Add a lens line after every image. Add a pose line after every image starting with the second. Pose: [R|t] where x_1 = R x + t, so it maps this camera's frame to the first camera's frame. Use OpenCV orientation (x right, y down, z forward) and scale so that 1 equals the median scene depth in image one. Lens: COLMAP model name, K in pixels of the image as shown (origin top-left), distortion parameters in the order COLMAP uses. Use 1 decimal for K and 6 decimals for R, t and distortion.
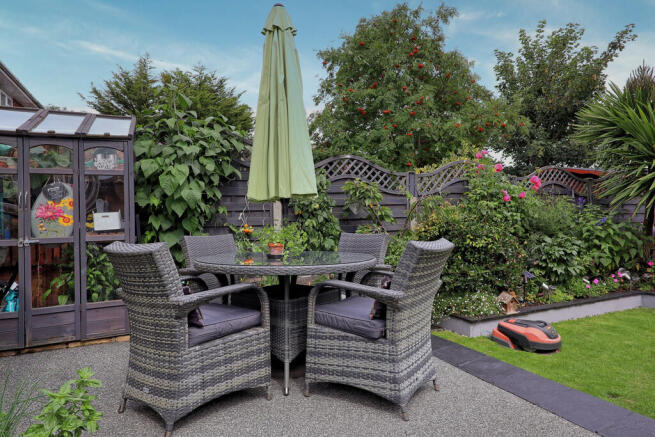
lens RADIAL K [[393.0, 0, 327.9], [0, 393.0, 222.8], [0, 0, 1]] dist [-0.015697, 0.004330]
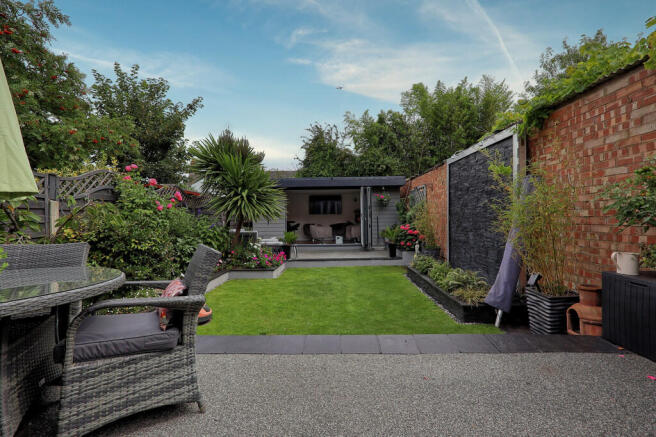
lens RADIAL K [[299.3, 0, 328.8], [0, 299.3, 215.2], [0, 0, 1]] dist [0.009619, 0.000920]
pose [[0.405994, 0.028098, 0.913444, -0.169720], [0.002256, 0.999493, -0.031748, -0.008178], [-0.913873, 0.014950, 0.405724, 0.123637]]
